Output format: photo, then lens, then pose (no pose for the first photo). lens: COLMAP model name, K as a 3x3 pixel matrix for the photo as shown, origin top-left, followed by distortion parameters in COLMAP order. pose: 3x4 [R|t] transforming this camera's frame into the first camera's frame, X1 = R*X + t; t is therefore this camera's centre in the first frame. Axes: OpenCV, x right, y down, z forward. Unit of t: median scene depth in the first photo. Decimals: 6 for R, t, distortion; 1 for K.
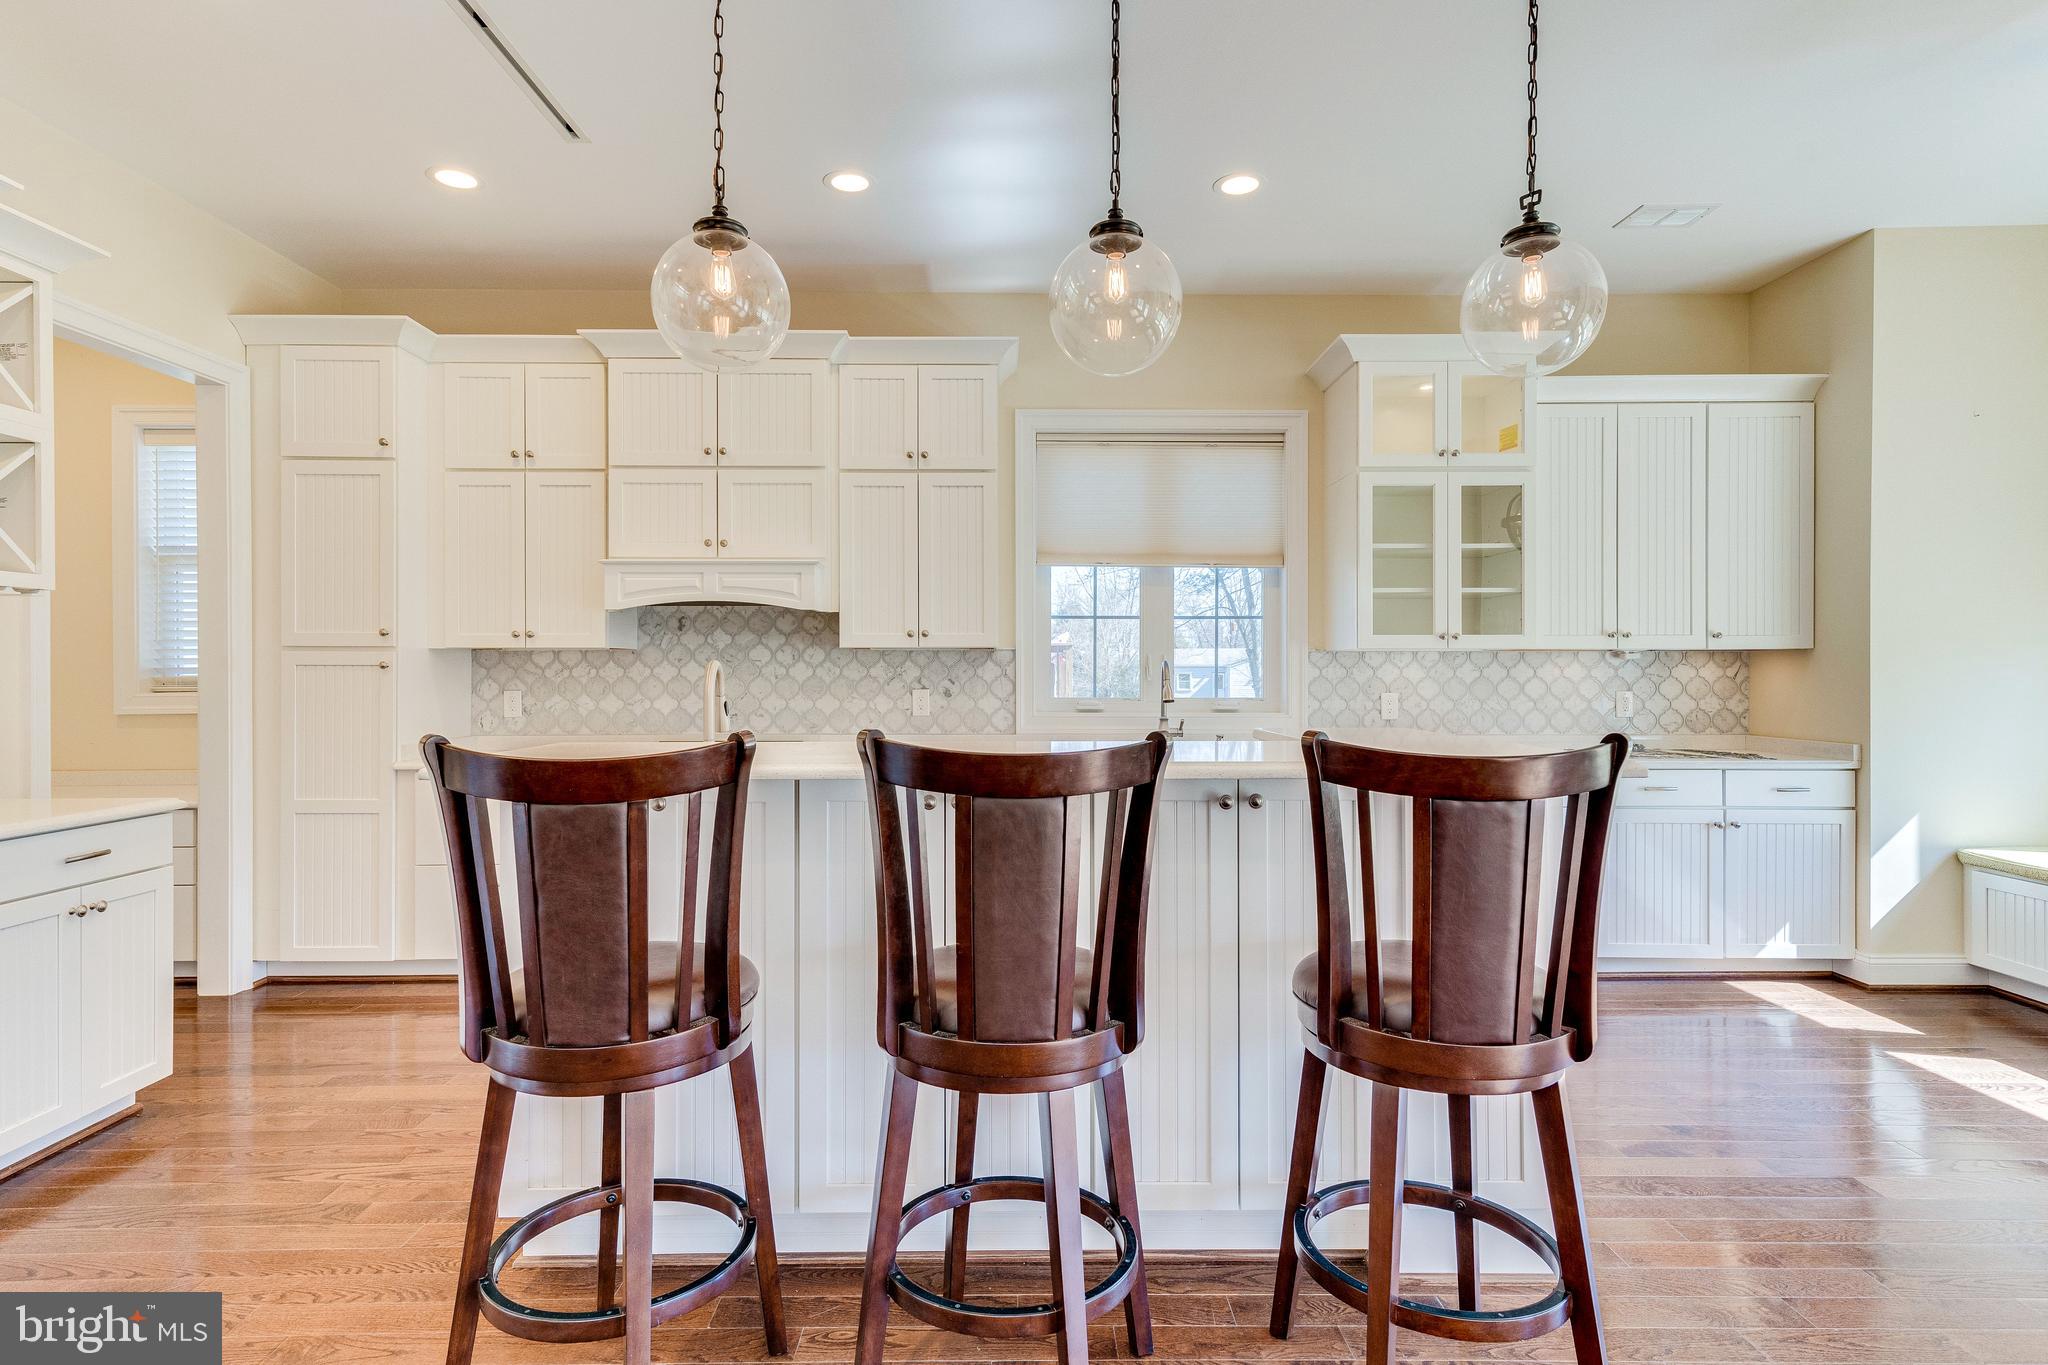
lens RADIAL K [[1057.2, 0, 1016.3], [0, 1057.2, 670.8], [0, 0, 1]] dist [0.018252, -0.000682]
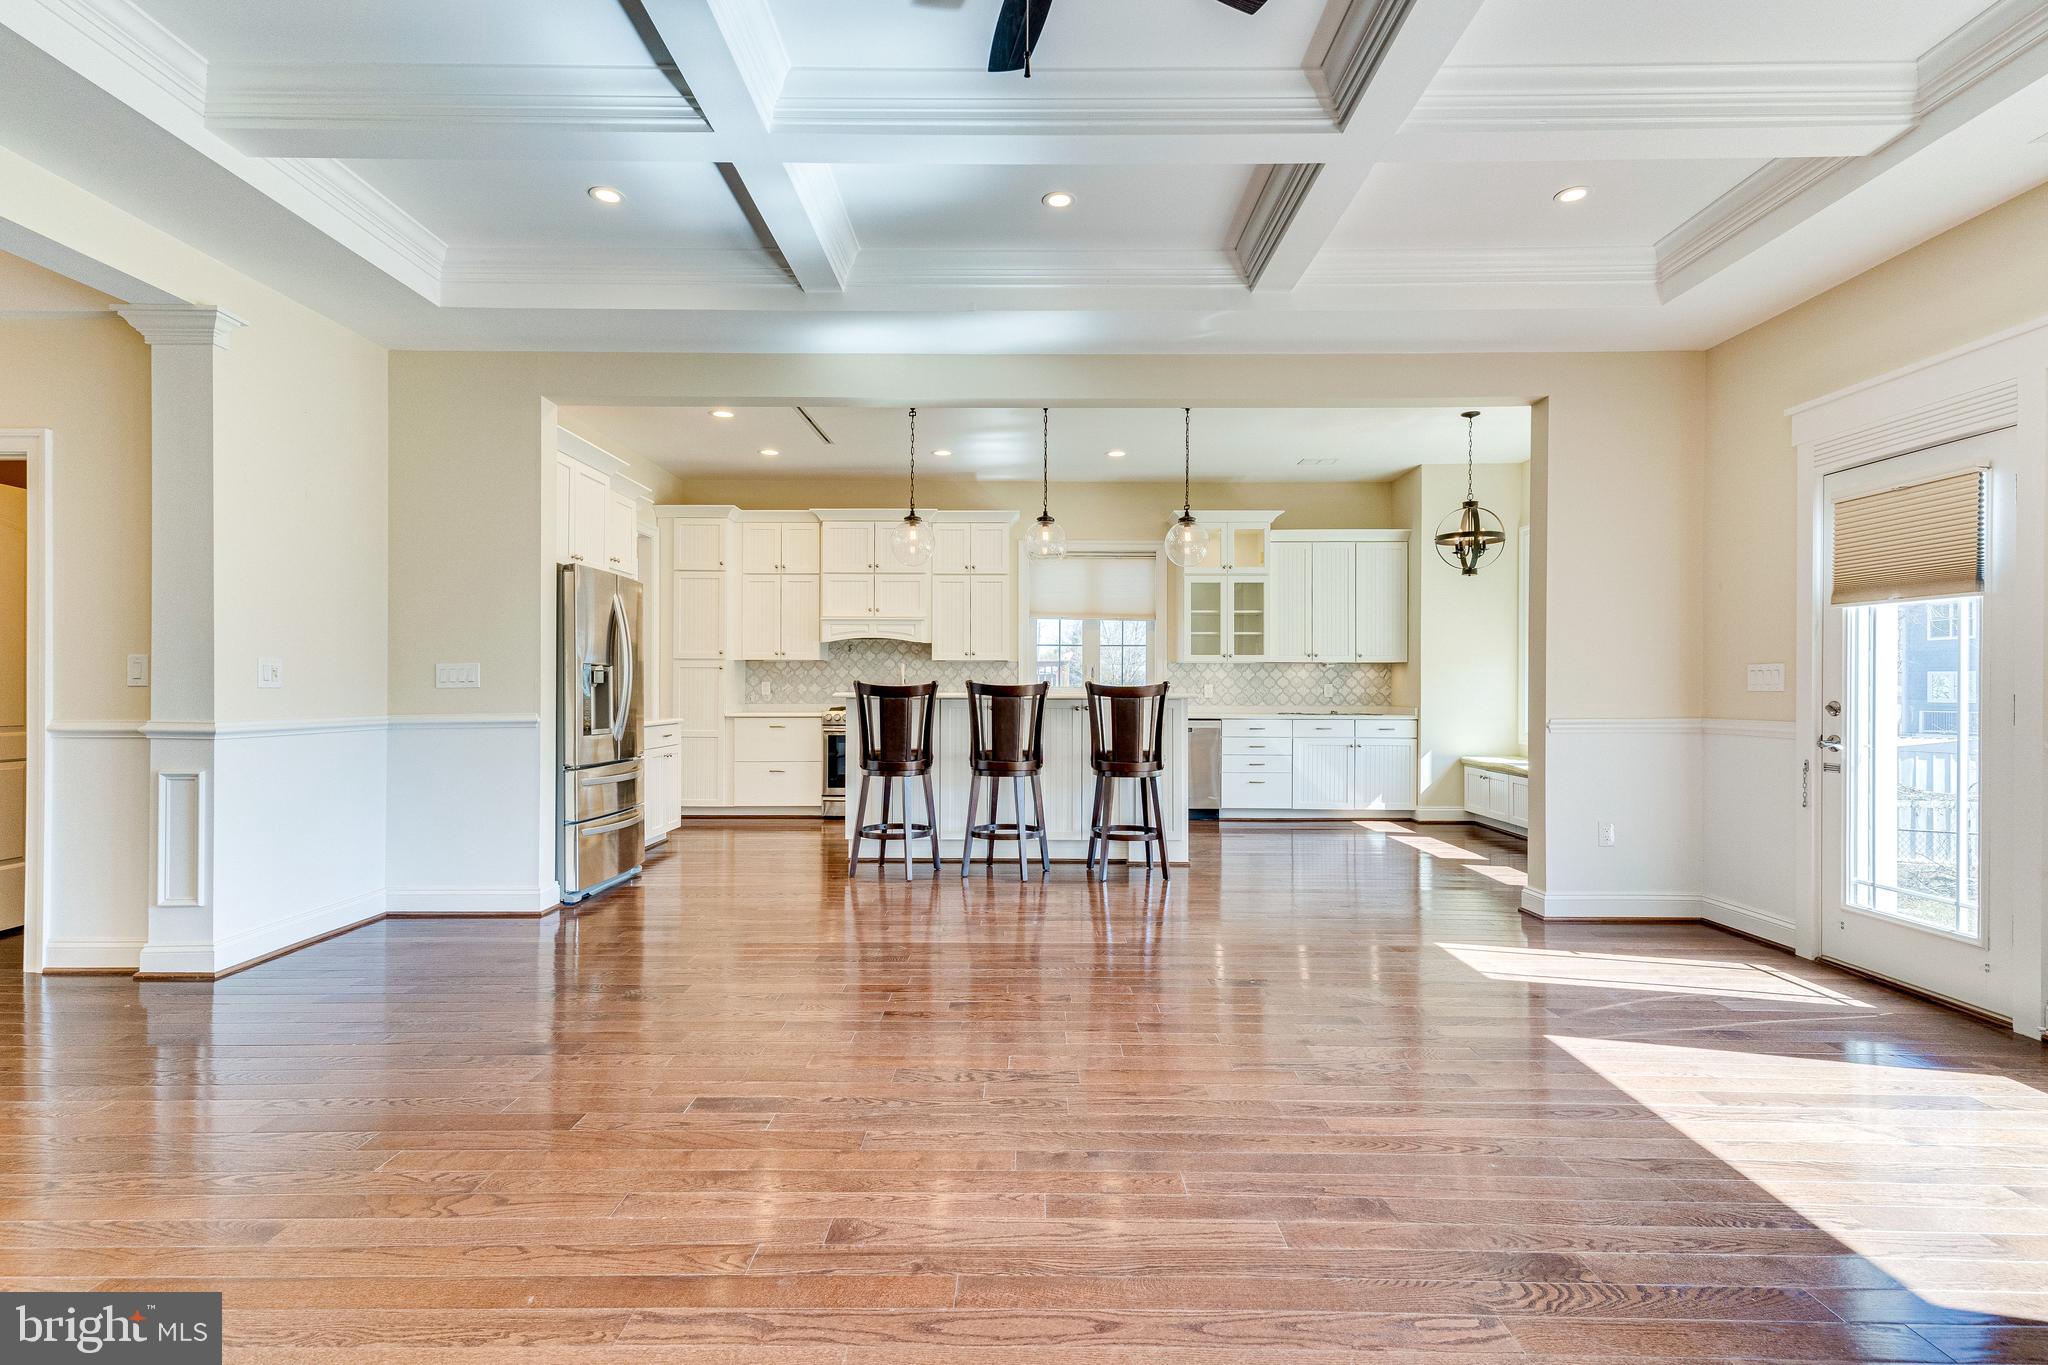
lens RADIAL K [[982.5, 0, 1019.3], [0, 982.5, 682.9], [0, 0, 1]] dist [0.015950, -0.001824]
pose [[0.999815, 0.003454, -0.018945, 0.037315], [-0.003540, 0.999984, -0.004505, 0.028641], [0.018929, 0.004571, 0.999810, -0.858575]]
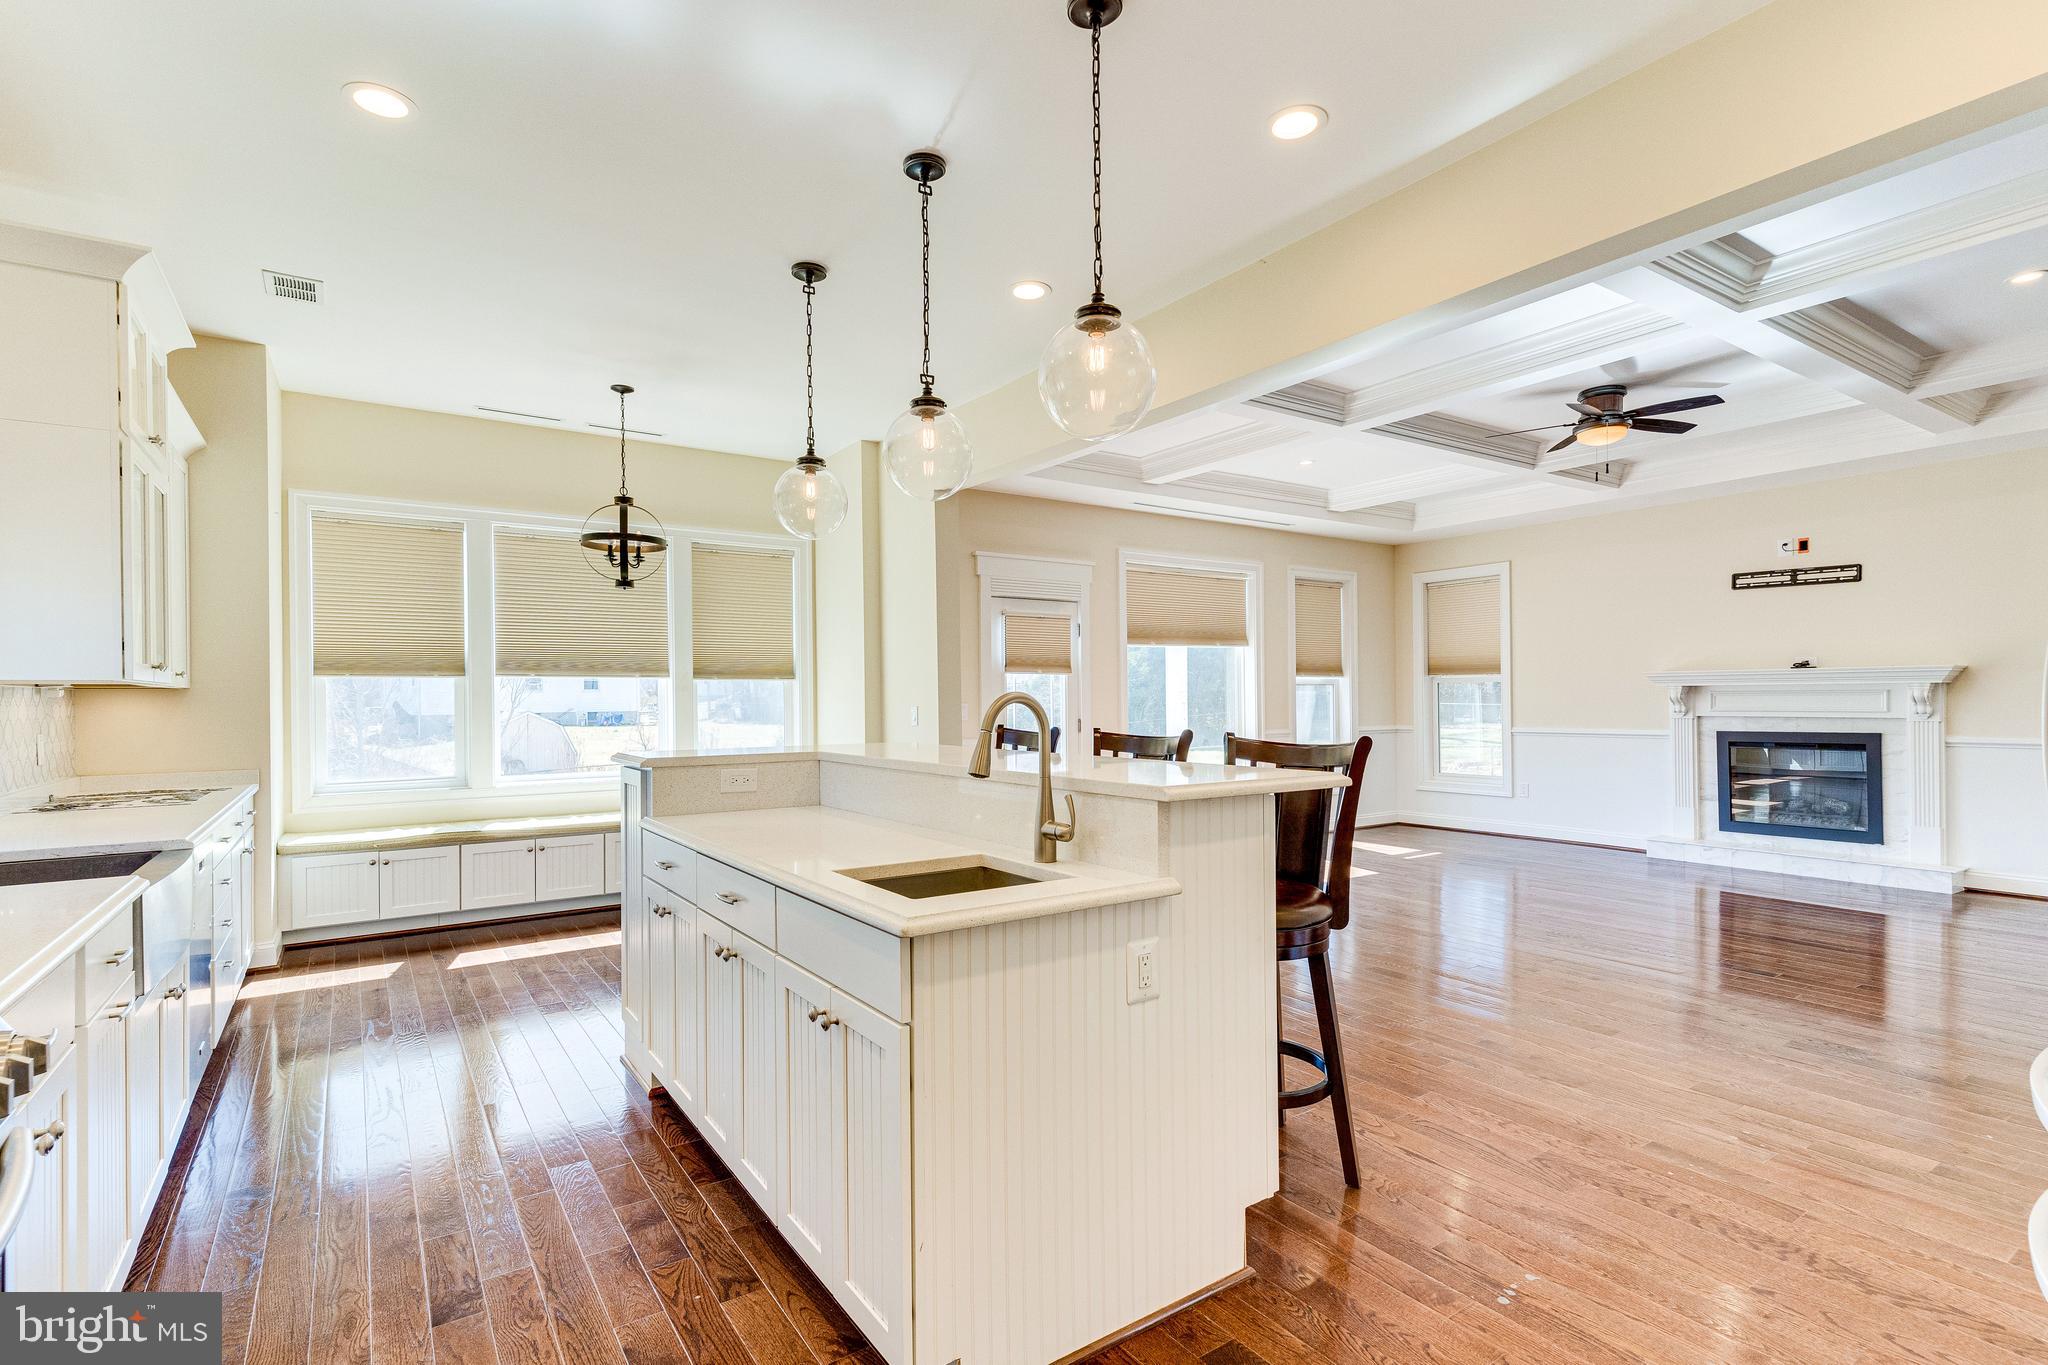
lens RADIAL K [[975.3, 0, 1016.0], [0, 975.3, 693.3], [0, 0, 1]] dist [0.020823, -0.000173]
pose [[-0.551862, 0.009465, 0.833882, -0.540538], [0.008920, 0.999945, -0.005447, -0.002265], [-0.833888, 0.004432, -0.551916, 0.814250]]
